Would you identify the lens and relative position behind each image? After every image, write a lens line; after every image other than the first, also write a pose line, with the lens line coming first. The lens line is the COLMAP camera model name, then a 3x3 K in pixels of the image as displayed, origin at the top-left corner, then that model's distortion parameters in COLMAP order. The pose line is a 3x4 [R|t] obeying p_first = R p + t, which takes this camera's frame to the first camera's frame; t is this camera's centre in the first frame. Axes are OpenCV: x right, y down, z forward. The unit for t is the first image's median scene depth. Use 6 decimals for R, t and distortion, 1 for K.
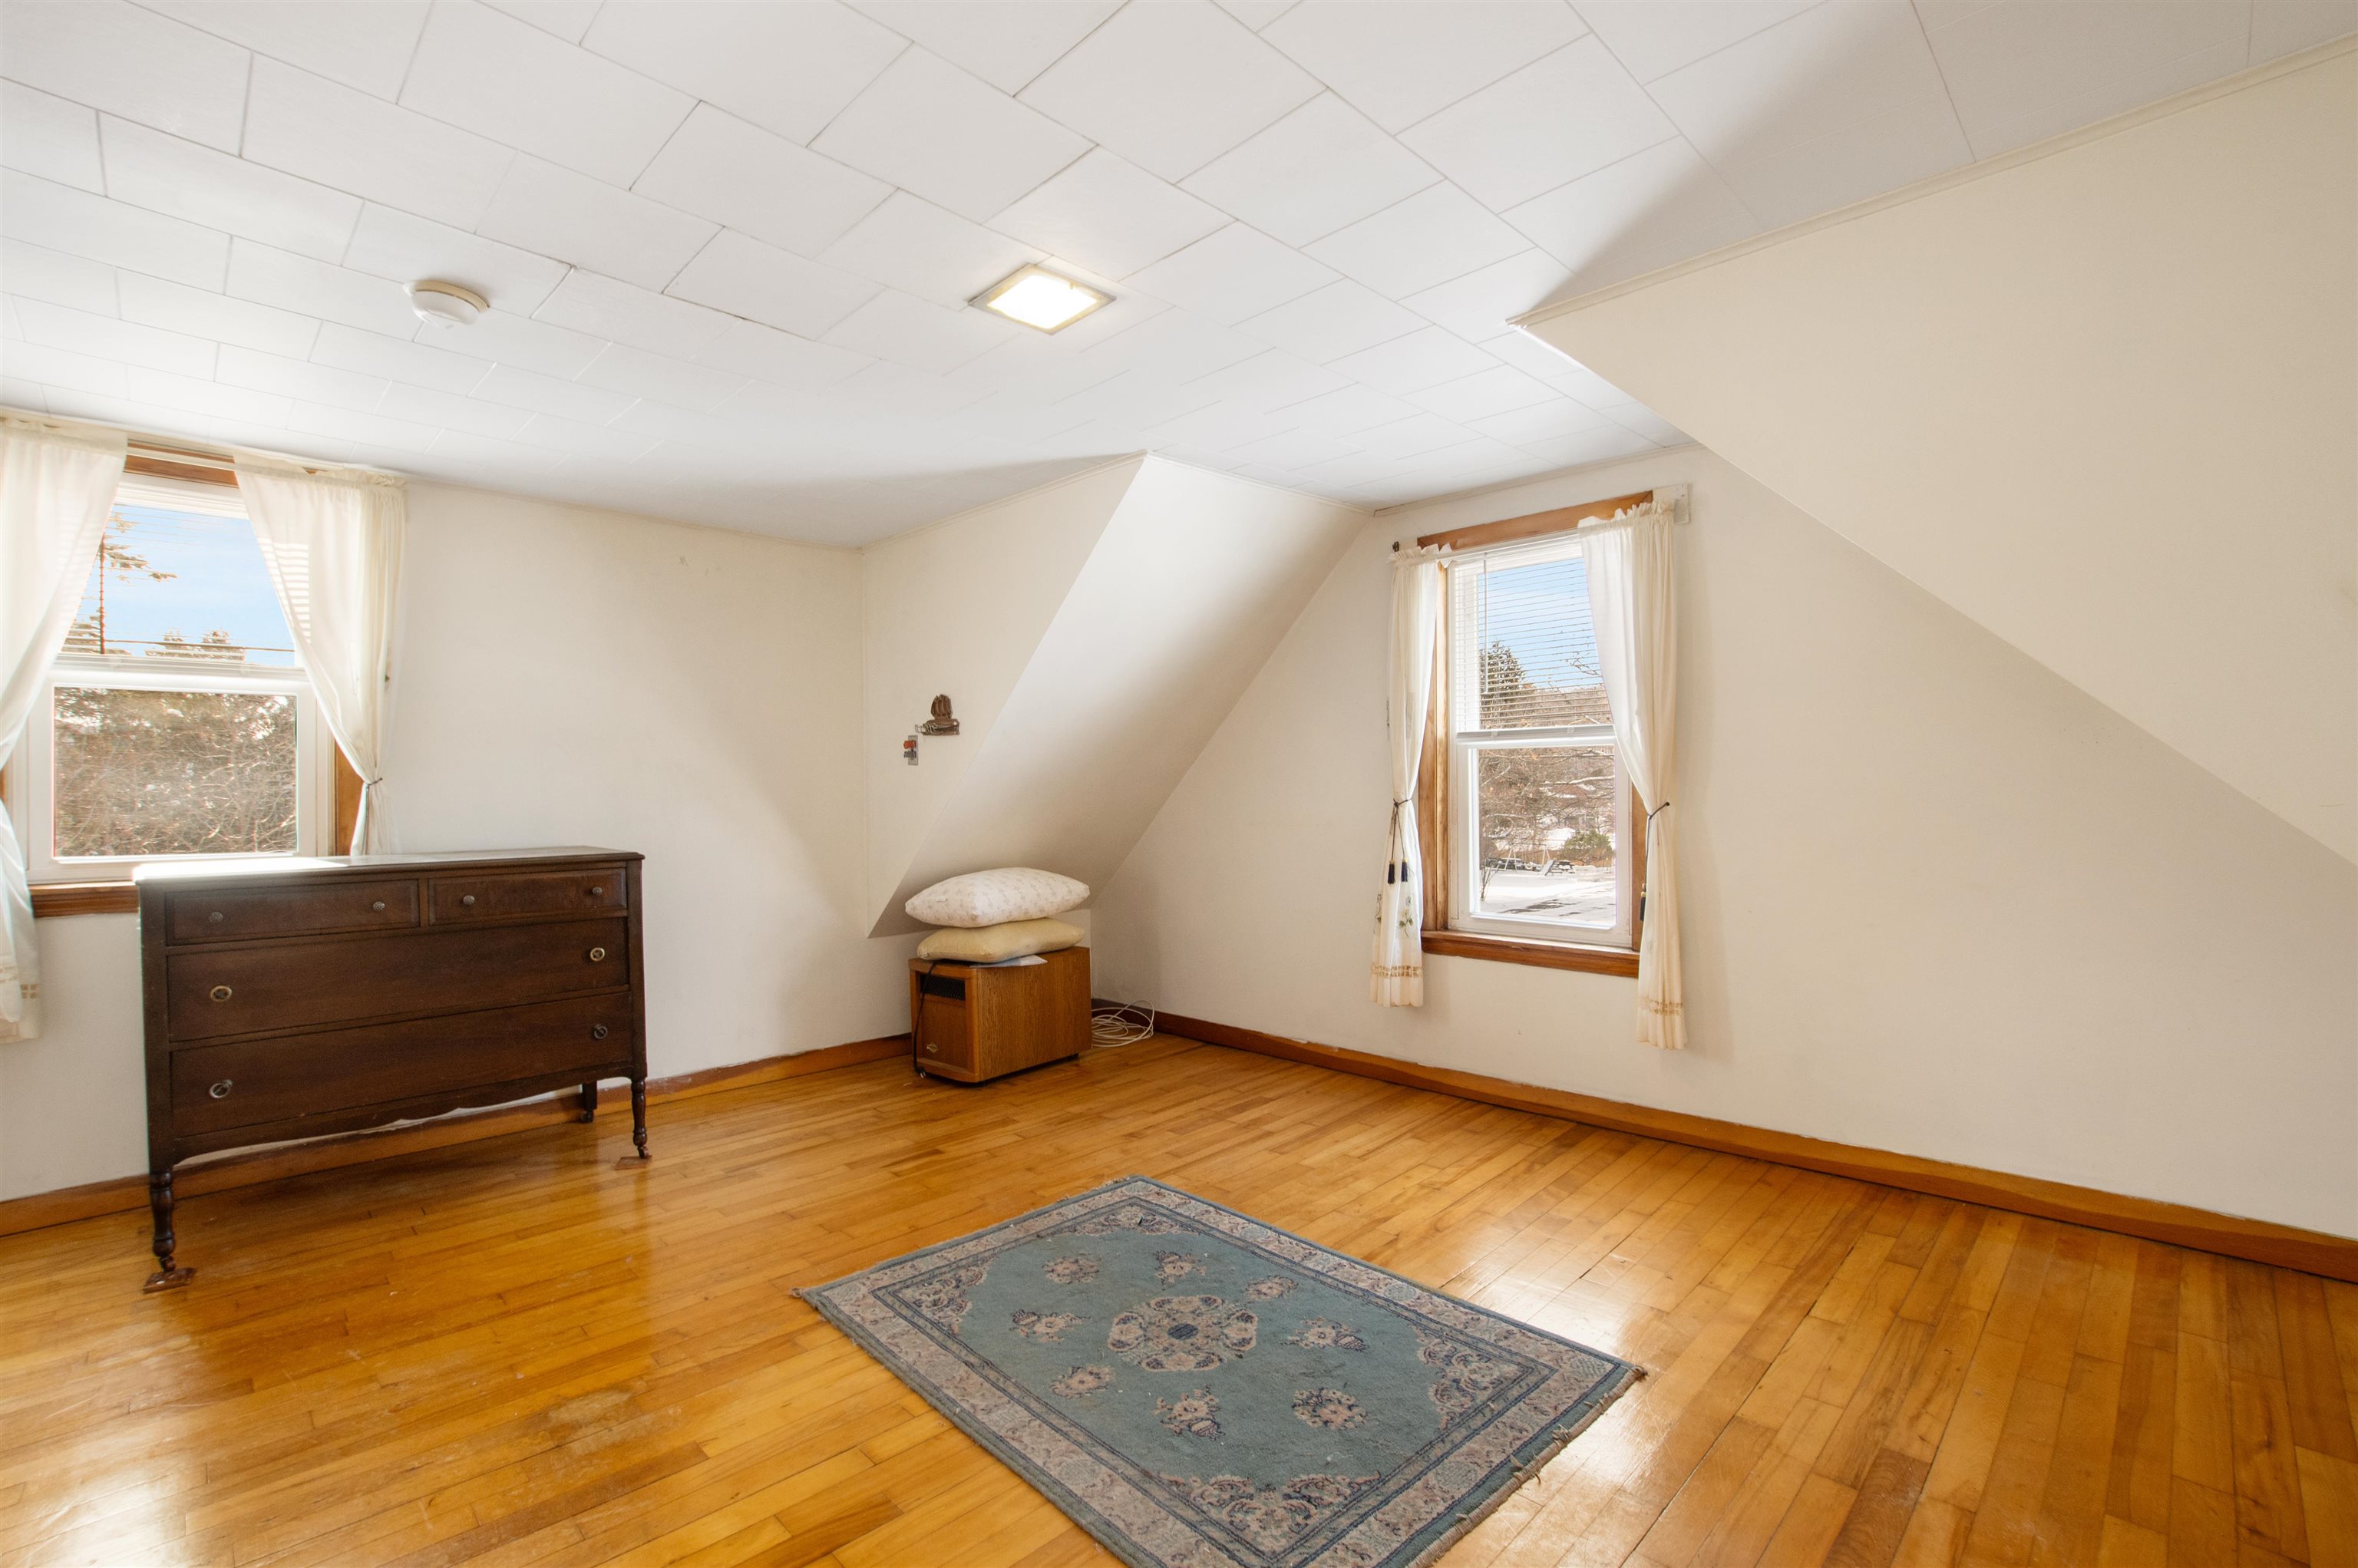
lens RADIAL K [[1058.3, 0, 1192.0], [0, 1058.3, 787.4], [0, 0, 1]] dist [-0.027938, 0.000228]
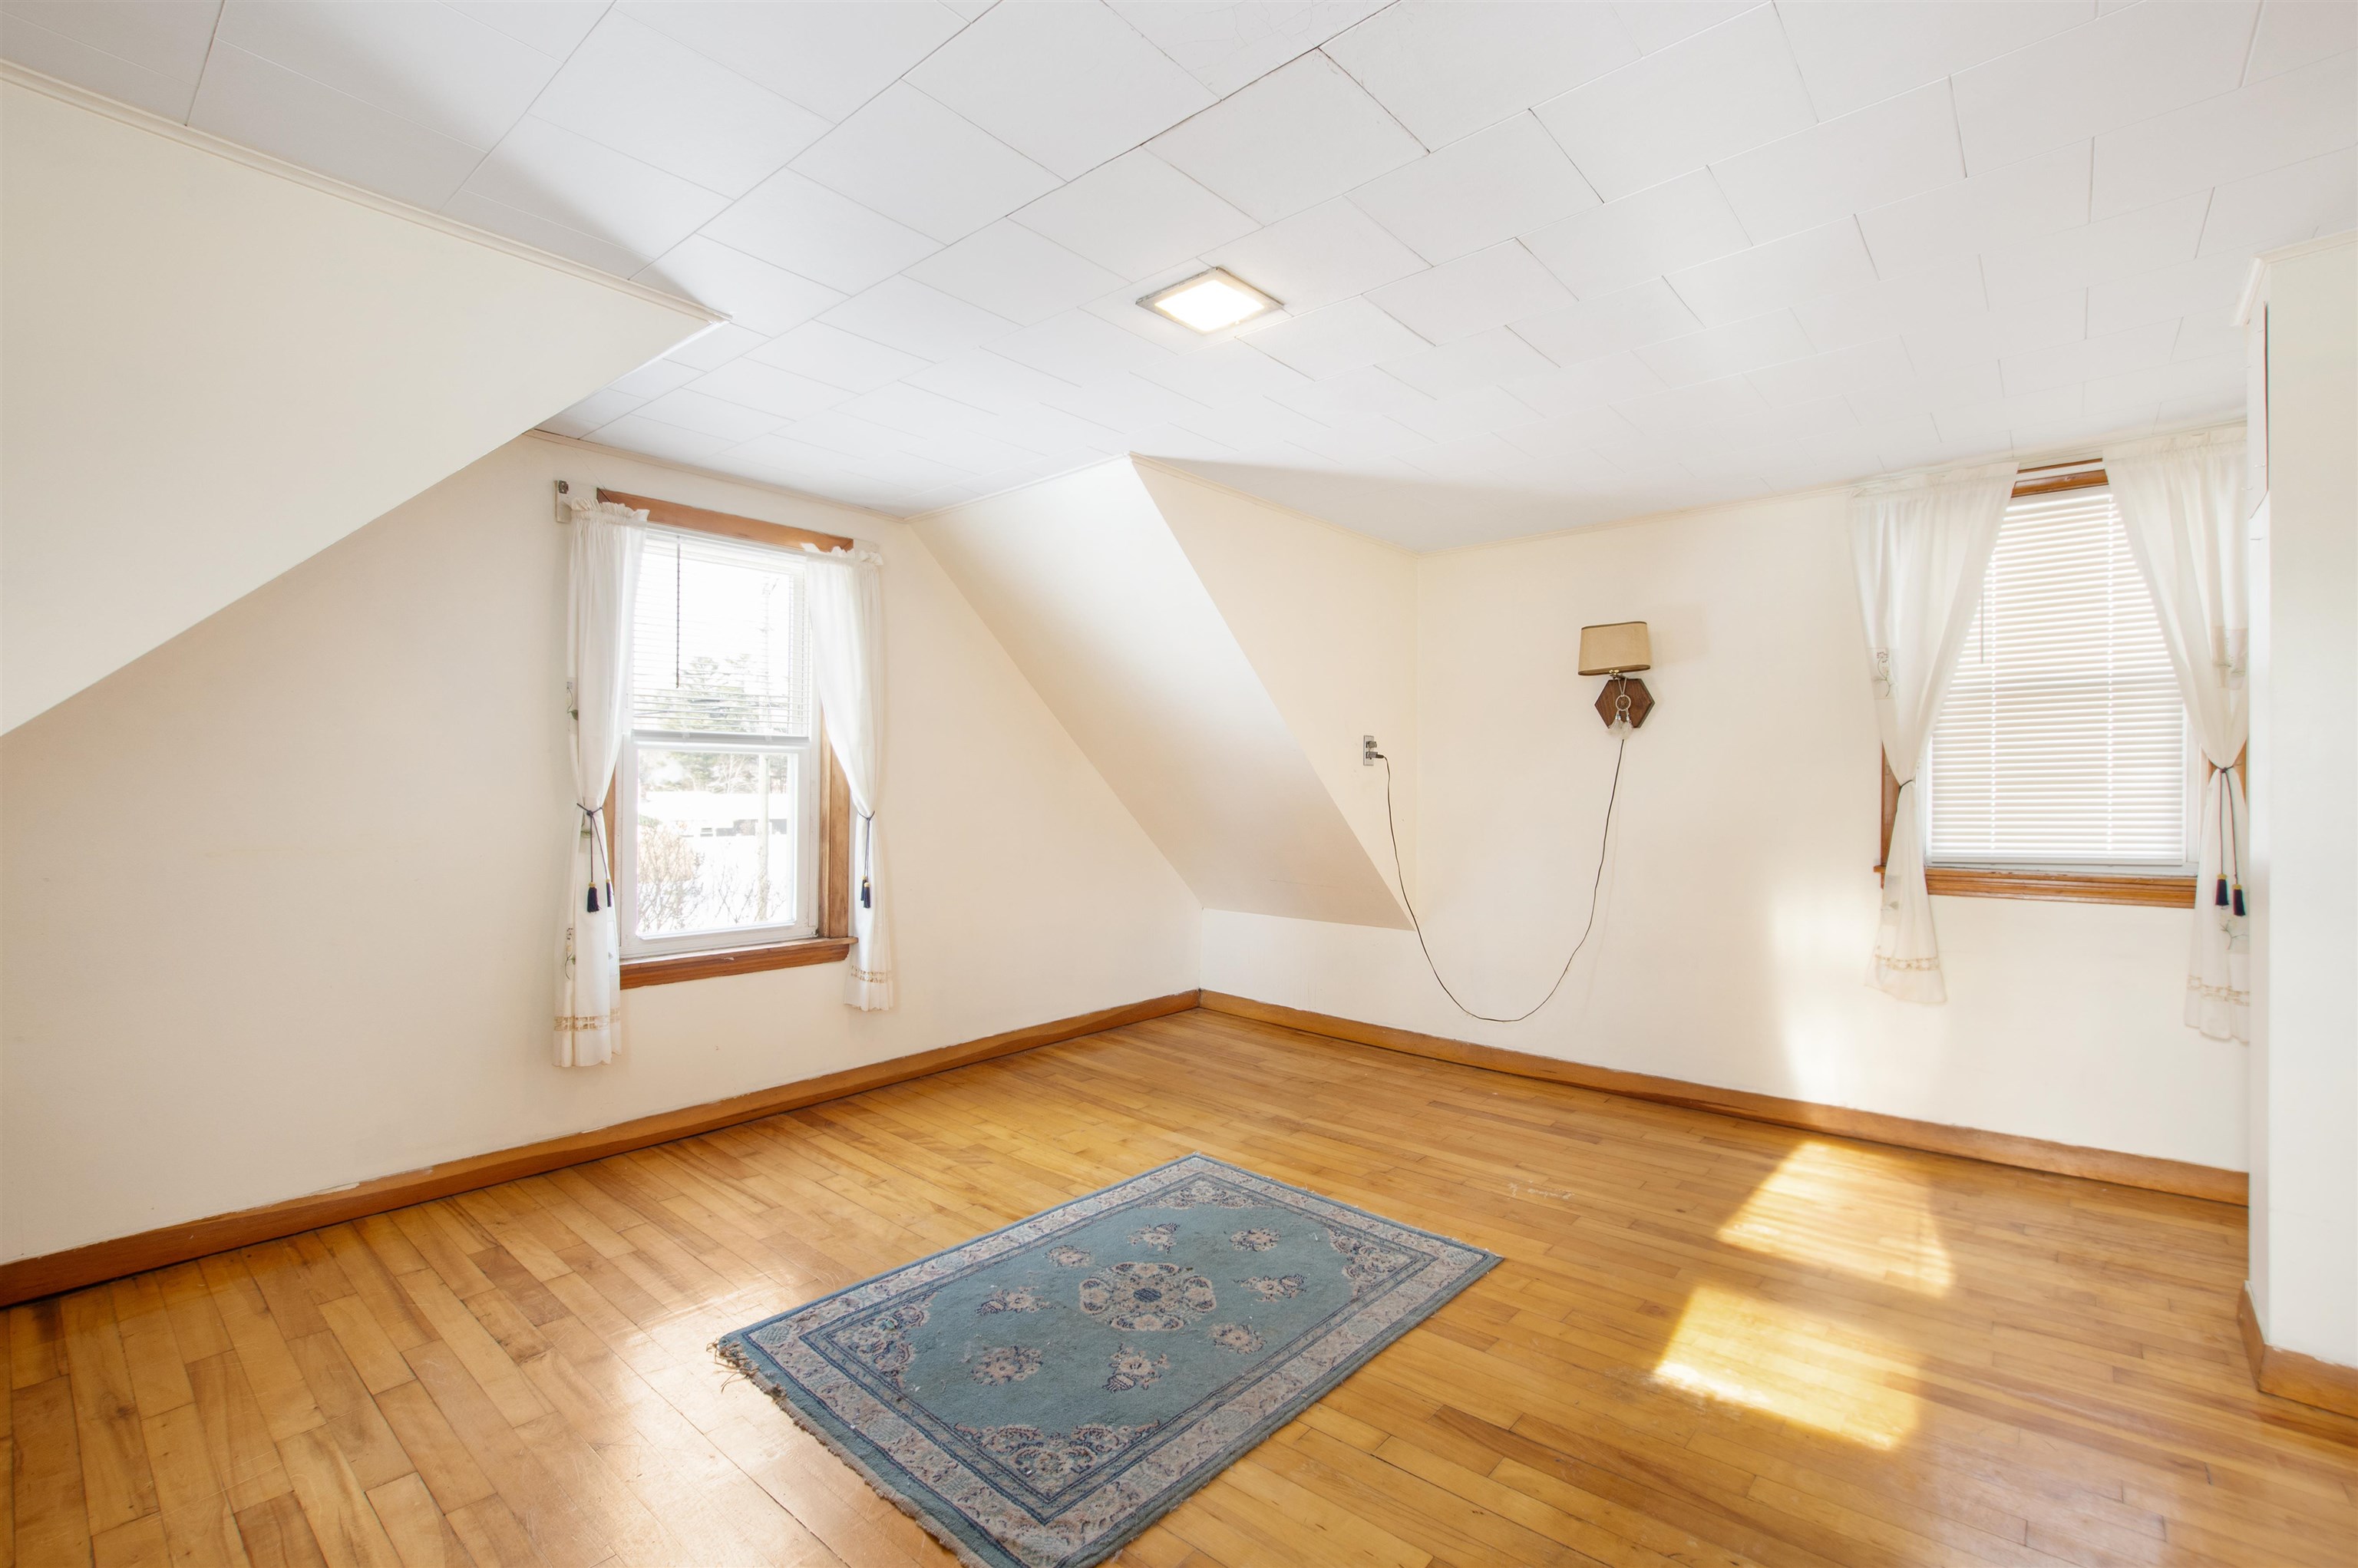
lens RADIAL K [[1038.6, 0, 1191.7], [0, 1038.6, 790.0], [0, 0, 1]] dist [-0.013929, 0.000618]
pose [[-0.079015, 0.011393, 0.996808, -0.956511], [0.000915, 0.999935, -0.011356, 0.012574], [-0.996873, 0.000015, -0.079020, 0.926719]]
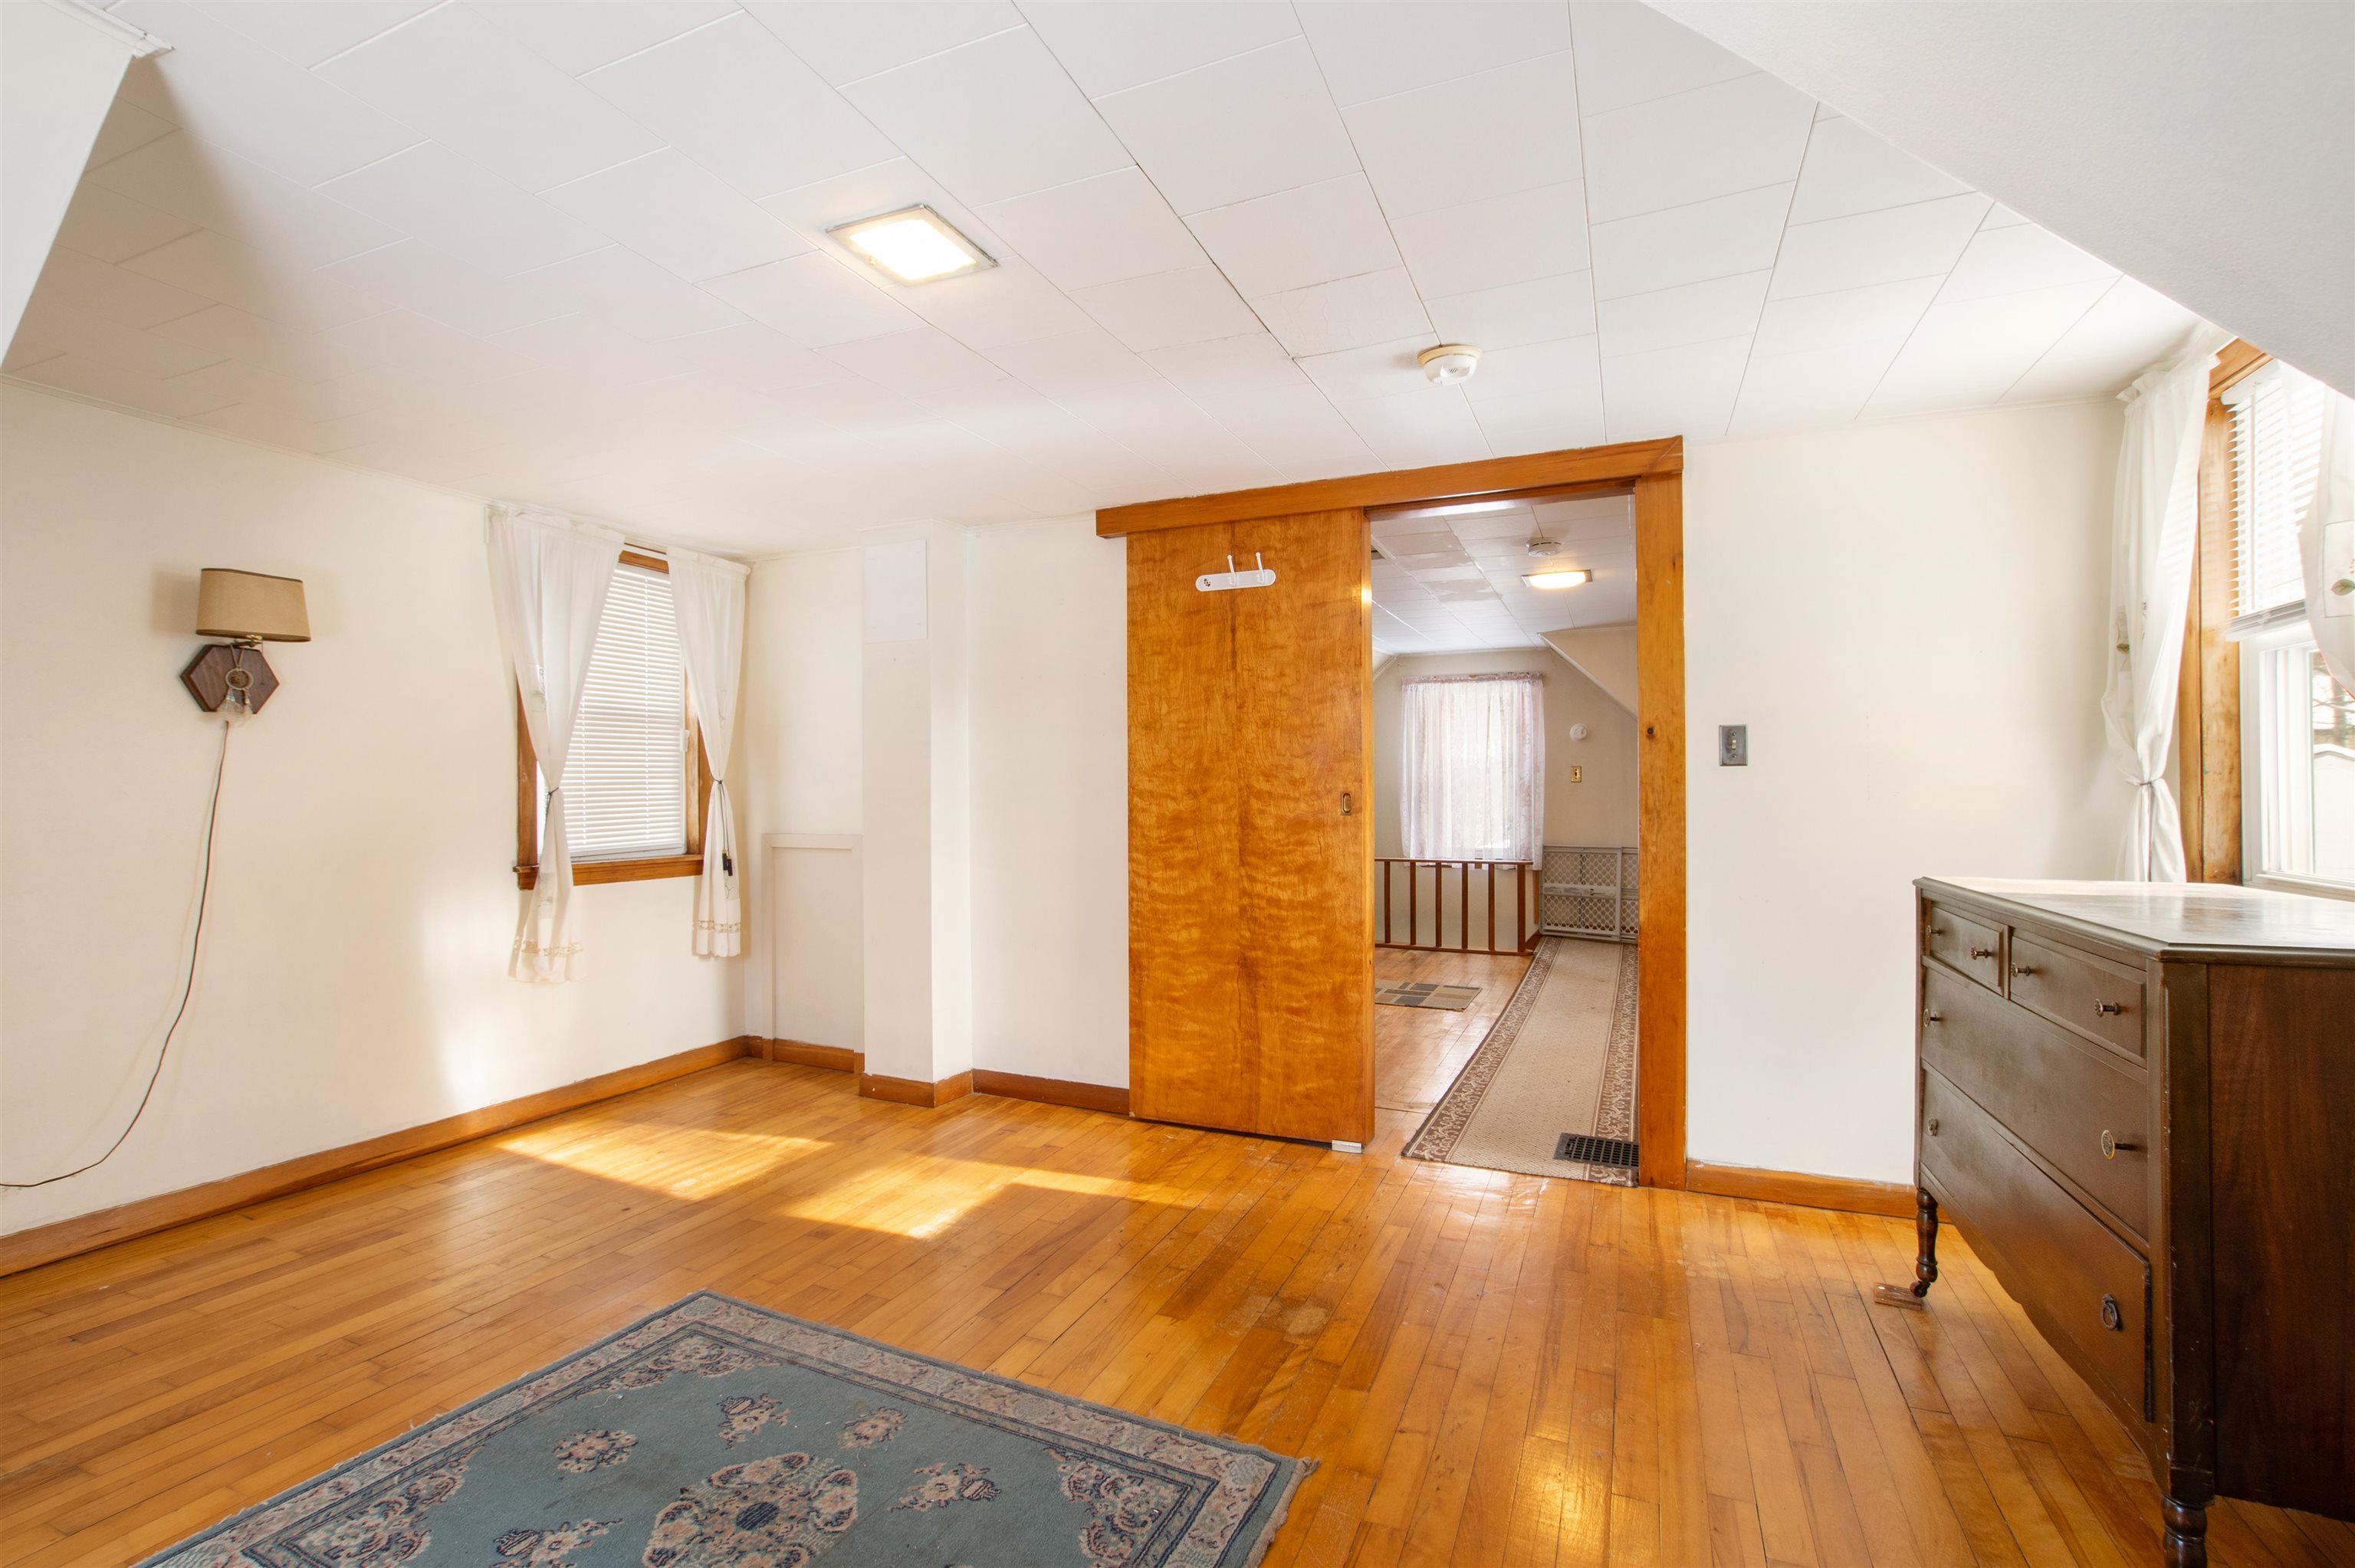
lens RADIAL K [[1037.2, 0, 1190.1], [0, 1037.2, 790.0], [0, 0, 1]] dist [-0.013929, 0.000618]
pose [[-0.929681, 0.011179, -0.368195, -0.028280], [0.010199, 0.999937, 0.004608, -0.006726], [0.368223, 0.000528, -0.929737, 1.611515]]
